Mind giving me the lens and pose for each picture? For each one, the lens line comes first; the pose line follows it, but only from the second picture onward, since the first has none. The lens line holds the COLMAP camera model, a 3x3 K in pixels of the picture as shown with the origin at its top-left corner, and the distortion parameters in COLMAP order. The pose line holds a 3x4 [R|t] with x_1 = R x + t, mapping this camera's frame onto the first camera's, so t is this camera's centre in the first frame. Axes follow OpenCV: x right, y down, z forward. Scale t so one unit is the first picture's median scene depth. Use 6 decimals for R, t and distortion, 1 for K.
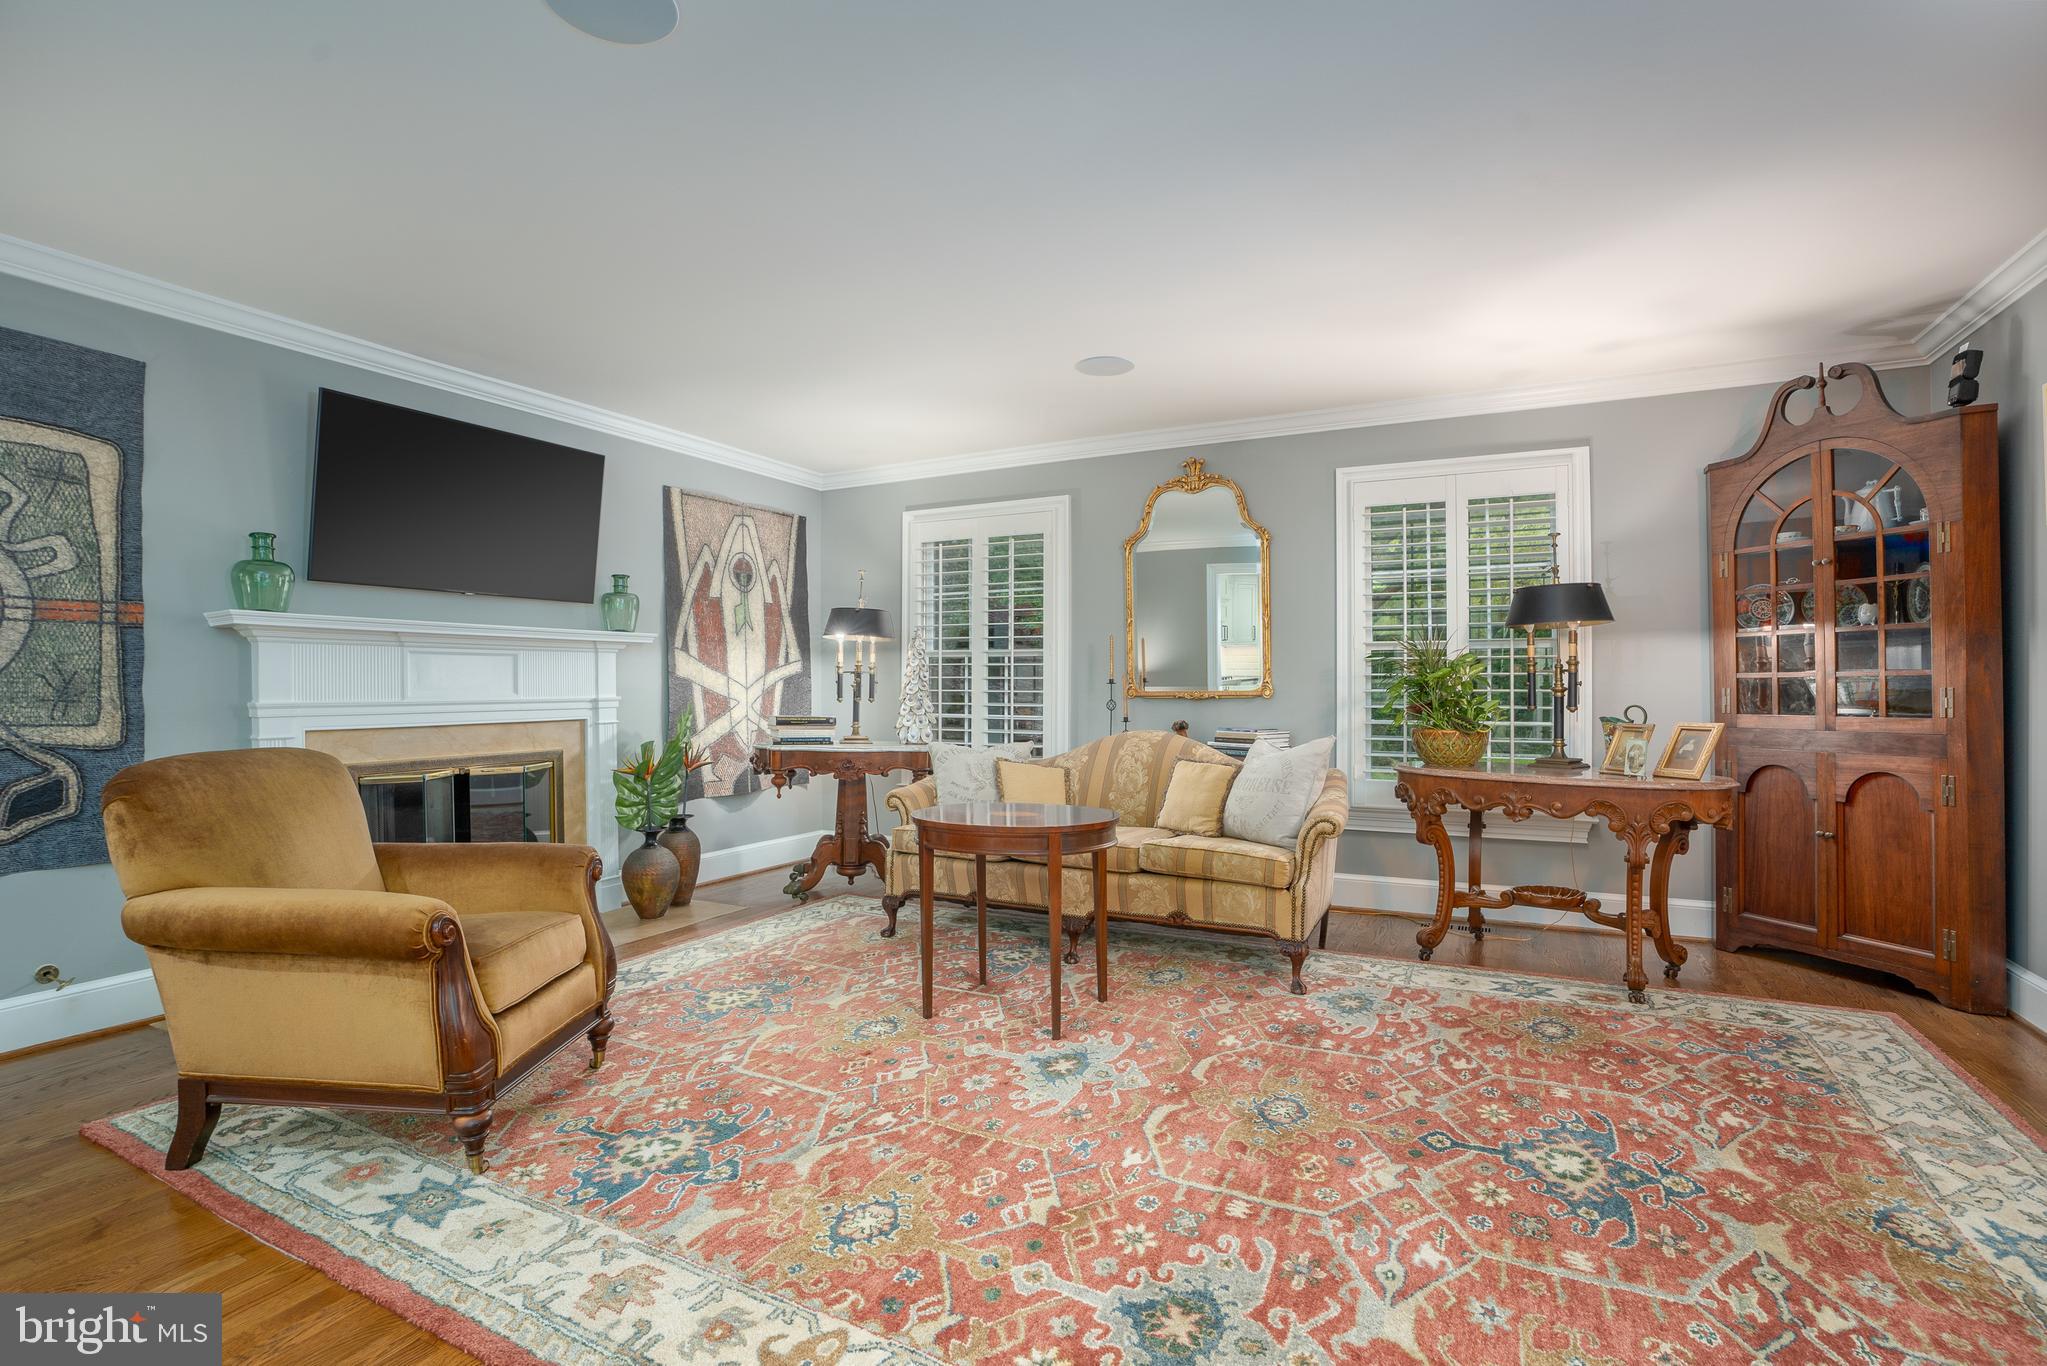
lens RADIAL K [[945.1, 0, 1023.2], [0, 945.1, 677.8], [0, 0, 1]] dist [-0.053846, 0.016835]
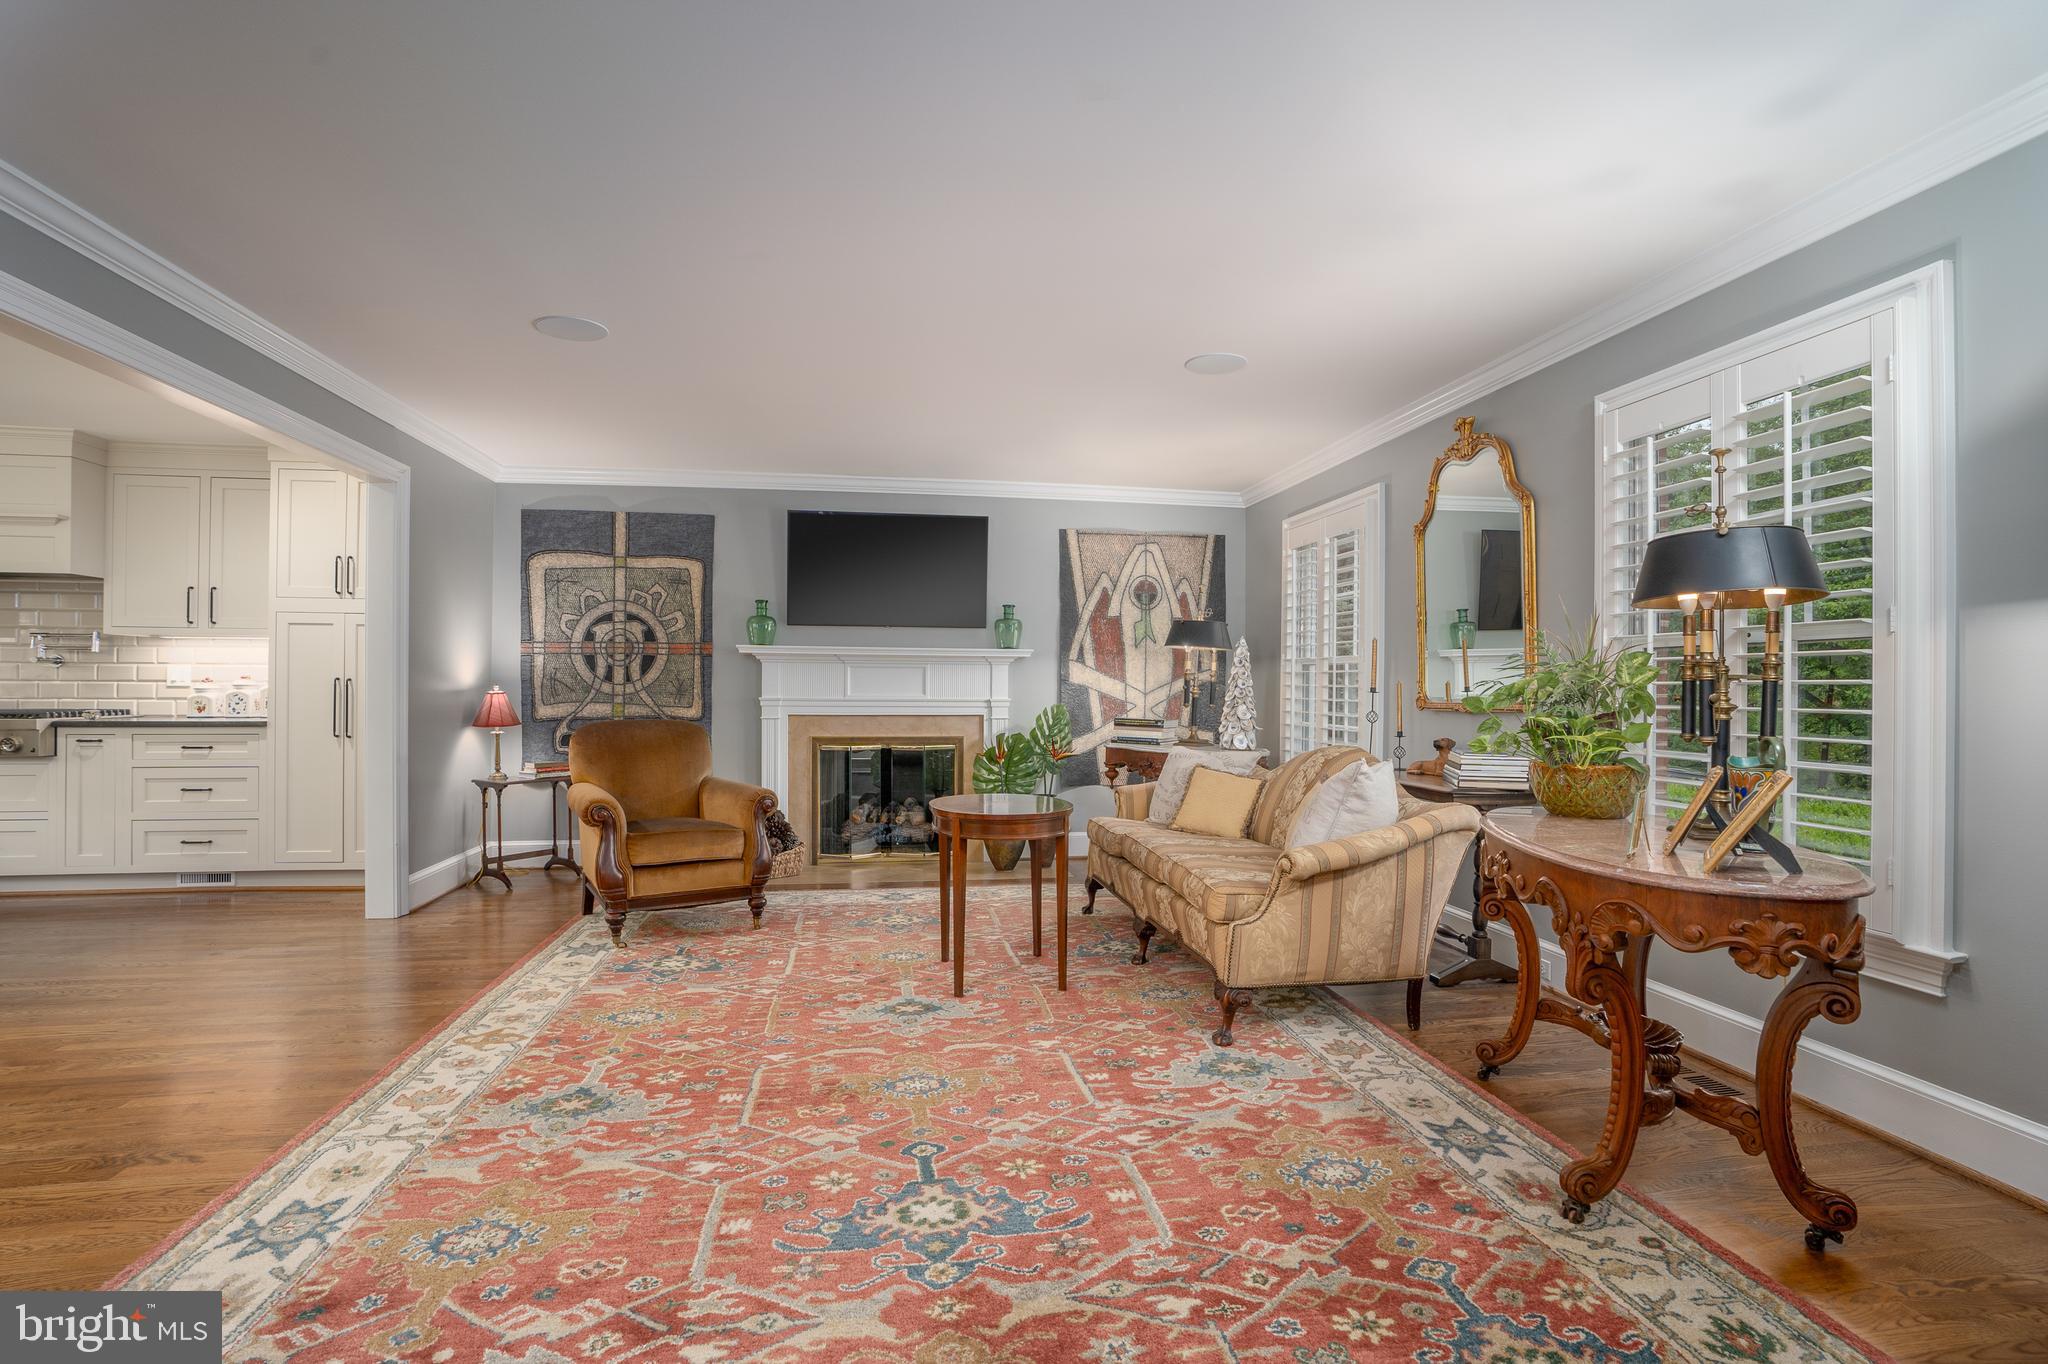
lens RADIAL K [[945.5, 0, 1040.5], [0, 945.5, 687.2], [0, 0, 1]] dist [-0.053846, 0.016835]
pose [[0.604611, 0.006402, -0.796495, 0.921697], [-0.003841, 0.999980, 0.005122, -0.003646], [0.796511, -0.000038, 0.604623, 0.340668]]
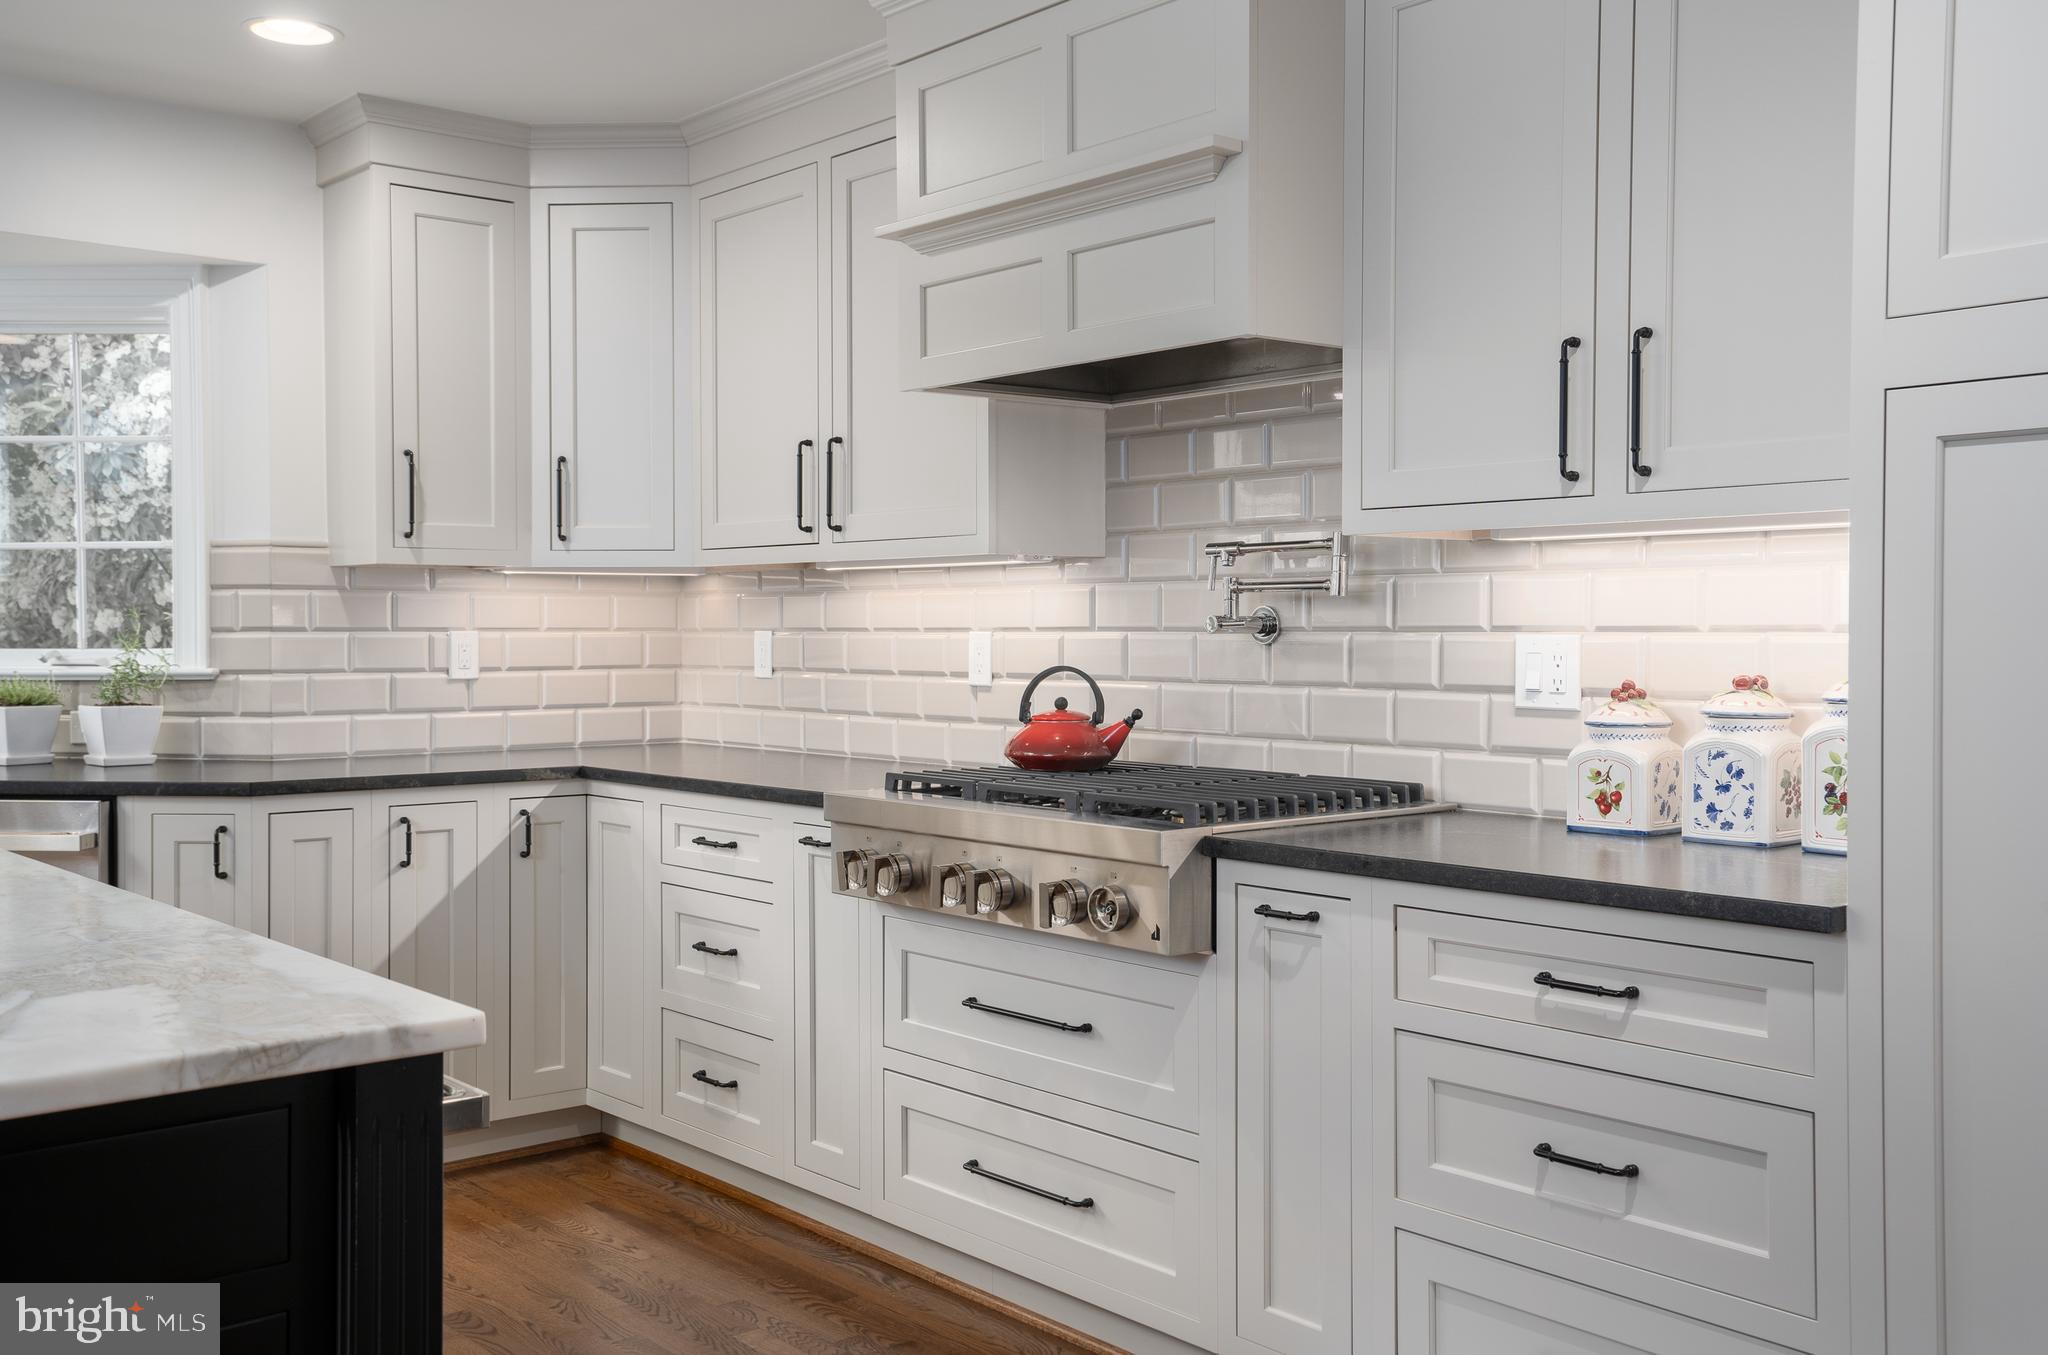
lens RADIAL K [[1963.3, 0, 1028.8], [0, 1963.3, 658.0], [0, 0, 1]] dist [0.061581, 0.000000]
pose [[-0.388211, 0.017795, -0.921399, -0.297793], [0.008202, 0.999841, 0.015854, -0.035890], [0.921534, -0.001402, -0.388295, 0.245578]]
